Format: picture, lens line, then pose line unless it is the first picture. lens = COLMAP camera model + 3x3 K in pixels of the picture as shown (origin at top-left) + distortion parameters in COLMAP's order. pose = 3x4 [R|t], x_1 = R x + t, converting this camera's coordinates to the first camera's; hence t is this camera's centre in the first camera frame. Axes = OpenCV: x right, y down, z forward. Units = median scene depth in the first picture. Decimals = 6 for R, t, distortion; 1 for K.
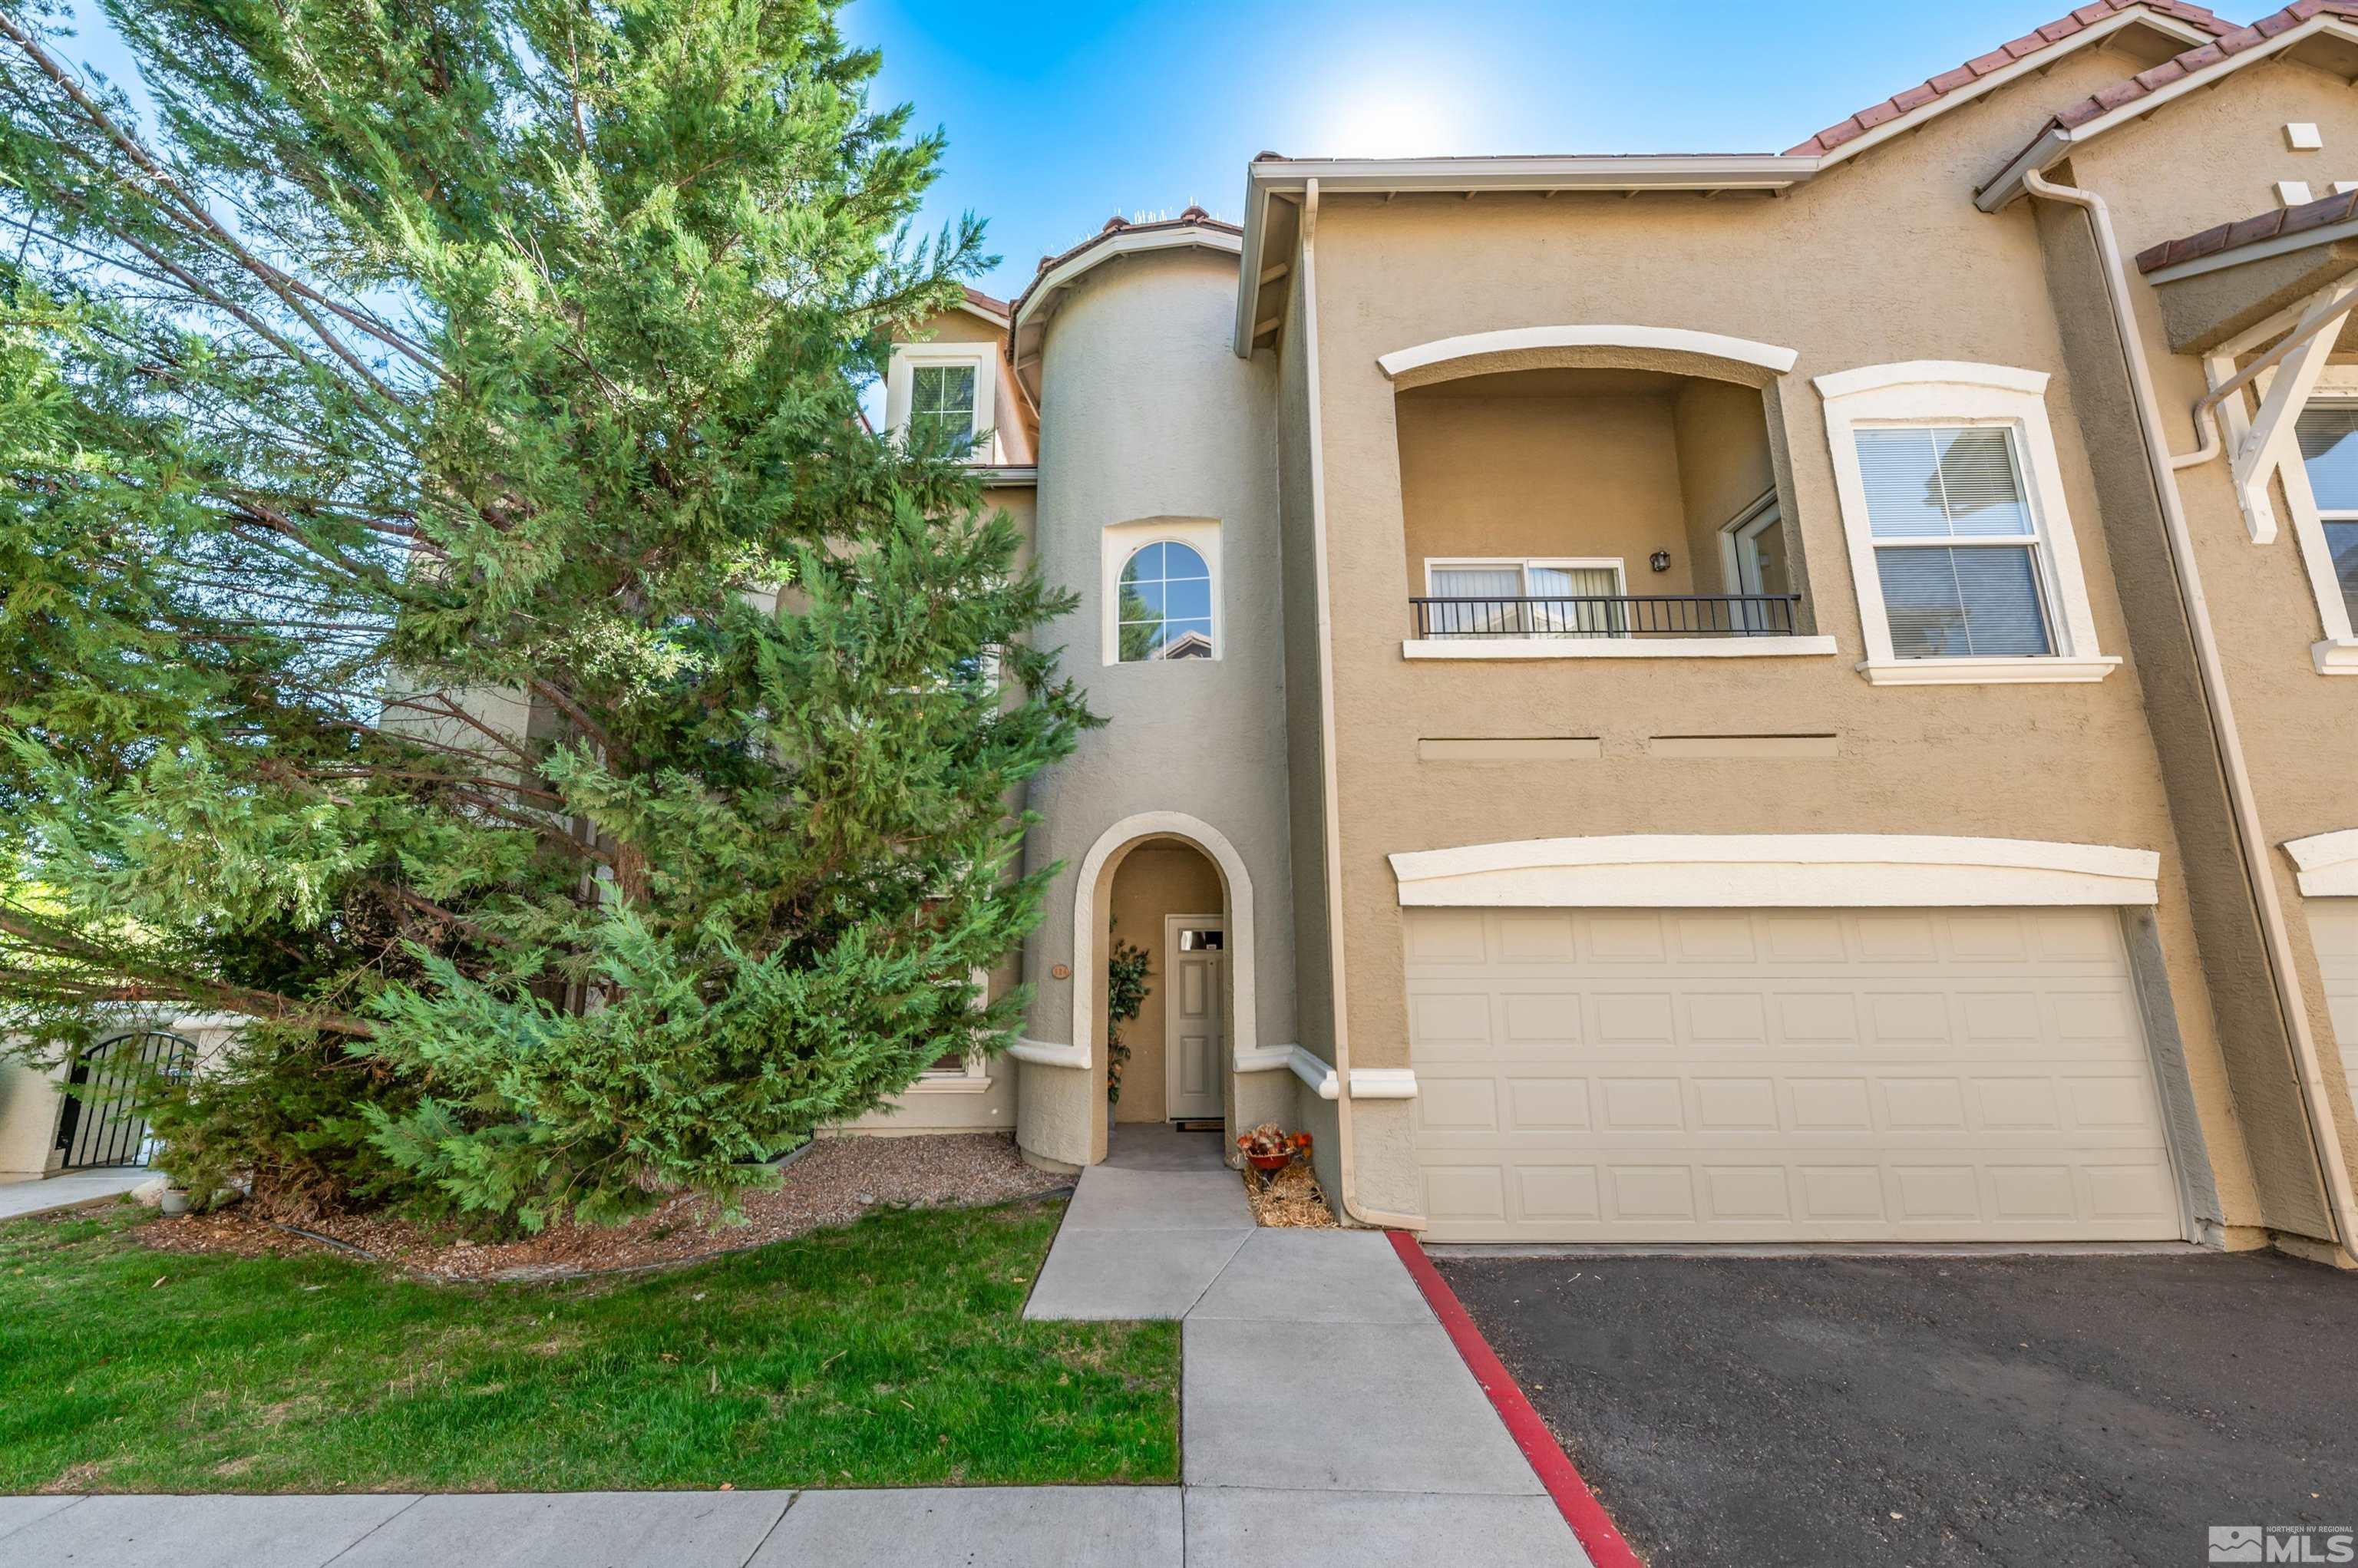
lens RADIAL K [[818.9, 0, 1174.4], [0, 818.9, 791.6], [0, 0, 1]] dist [0.001872, -0.000073]
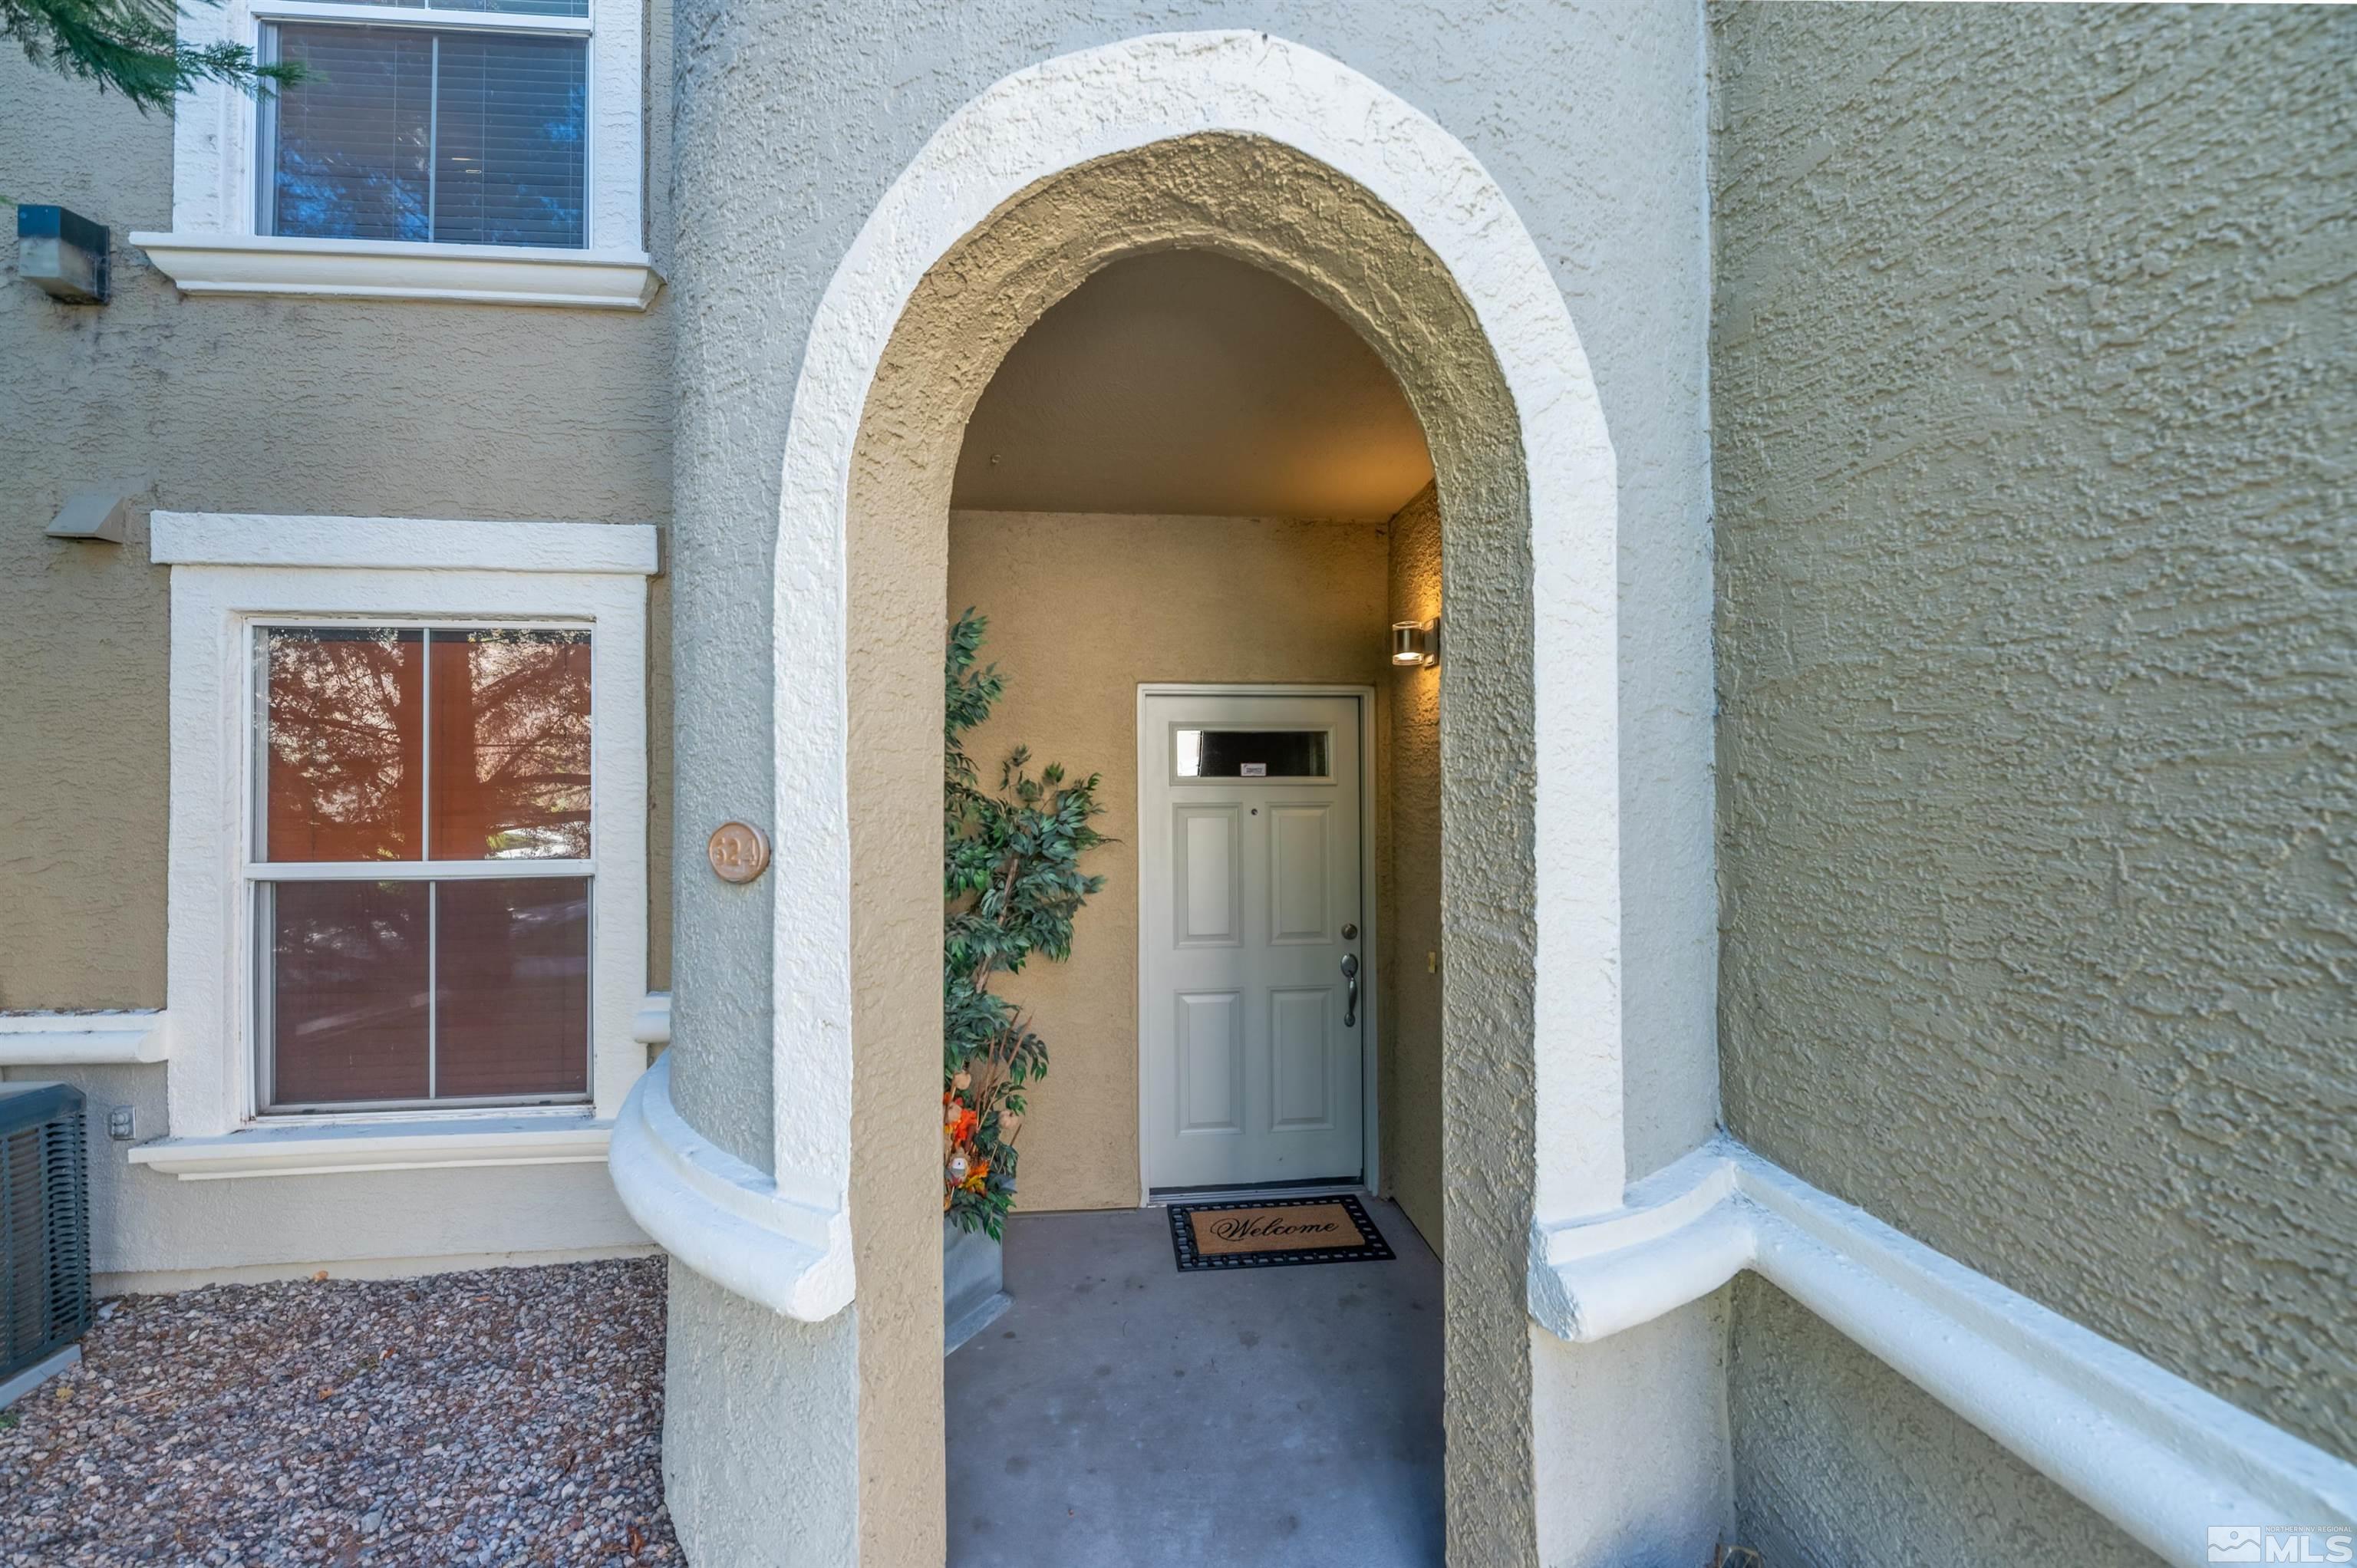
lens RADIAL K [[818.5, 0, 1173.9], [0, 818.5, 791.6], [0, 0, 1]] dist [0.001872, -0.000073]
pose [[0.995547, -0.002050, 0.094249, -0.030753], [-0.015742, 0.982112, 0.187637, 0.130895], [-0.092948, -0.188285, 0.977706, 0.636174]]
